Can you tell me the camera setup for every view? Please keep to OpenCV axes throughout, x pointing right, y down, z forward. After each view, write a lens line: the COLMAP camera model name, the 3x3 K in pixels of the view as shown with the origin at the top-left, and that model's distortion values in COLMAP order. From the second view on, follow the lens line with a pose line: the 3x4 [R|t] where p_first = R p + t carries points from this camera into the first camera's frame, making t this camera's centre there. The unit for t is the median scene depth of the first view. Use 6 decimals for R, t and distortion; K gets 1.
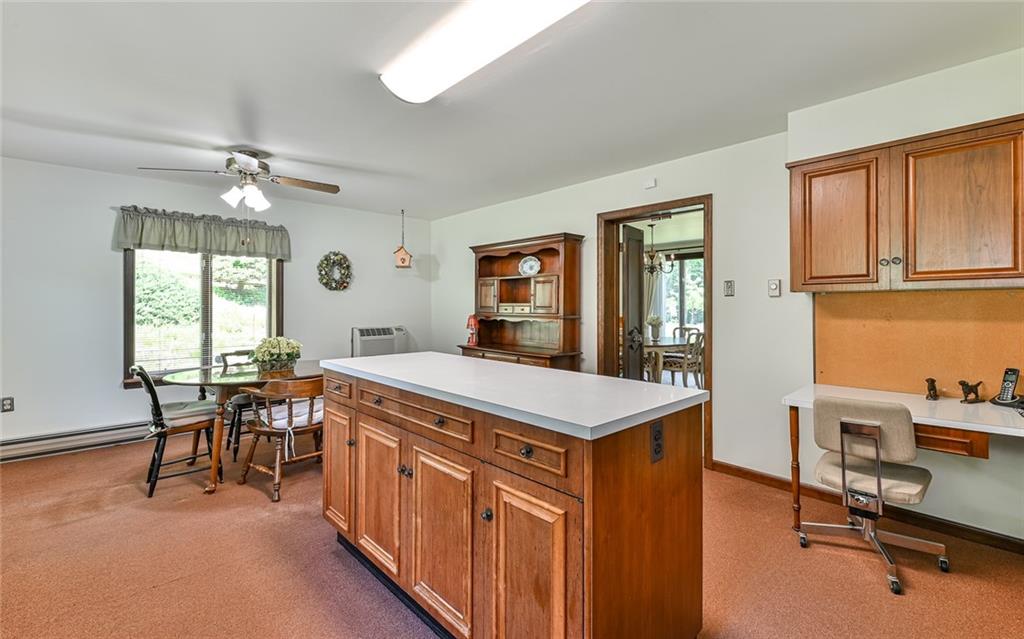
lens RADIAL K [[445.4, 0, 509.9], [0, 445.4, 303.5], [0, 0, 1]] dist [-0.000283, -0.000004]
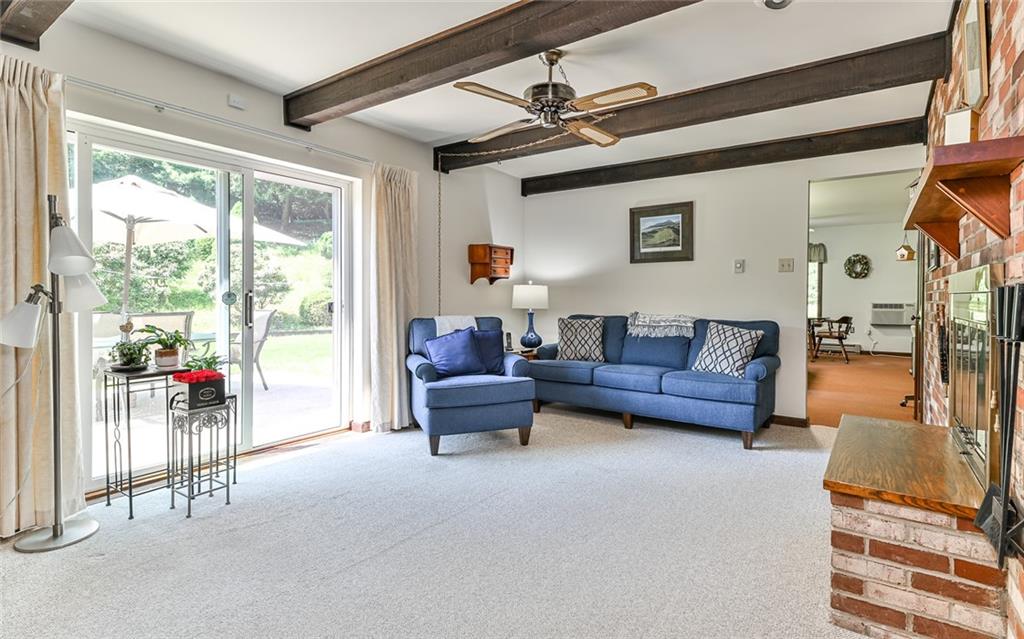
lens RADIAL K [[507.9, 0, 513.0], [0, 507.9, 305.8], [0, 0, 1]] dist [-0.002050, -0.000319]
pose [[0.206300, 0.011089, -0.978426, 1.207387], [0.000034, 0.999936, 0.011340, 0.049915], [0.978489, -0.002372, 0.206287, -0.606528]]
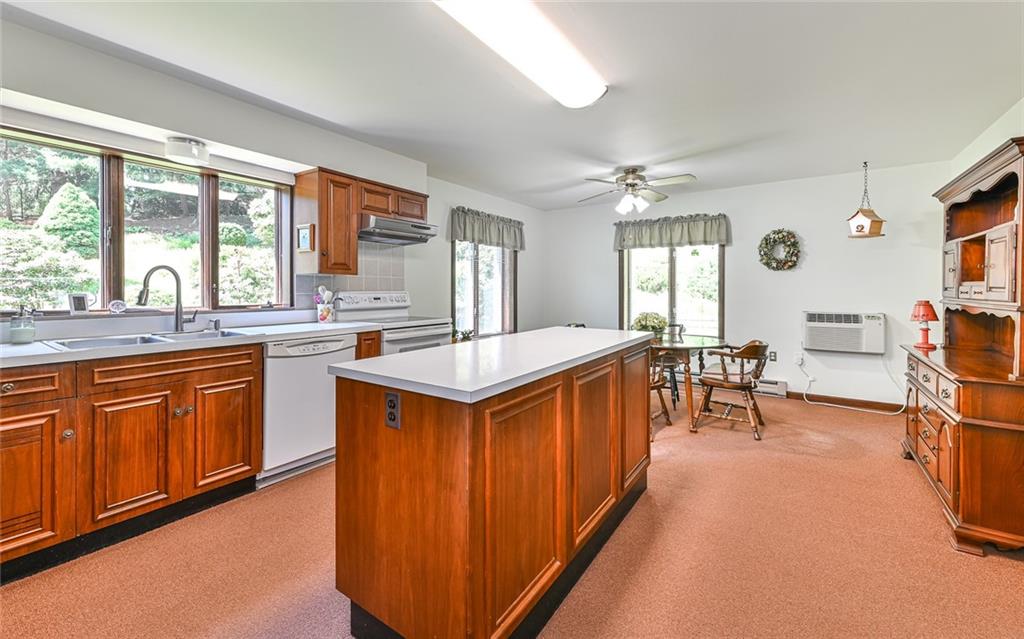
lens RADIAL K [[419.2, 0, 511.9], [0, 419.2, 286.8], [0, 0, 1]] dist [0.001489, 0.000095]
pose [[0.212166, -0.005221, -0.977220, 0.385773], [0.003340, 0.999984, -0.004617, 0.007832], [0.977228, -0.002285, 0.212180, 0.280536]]
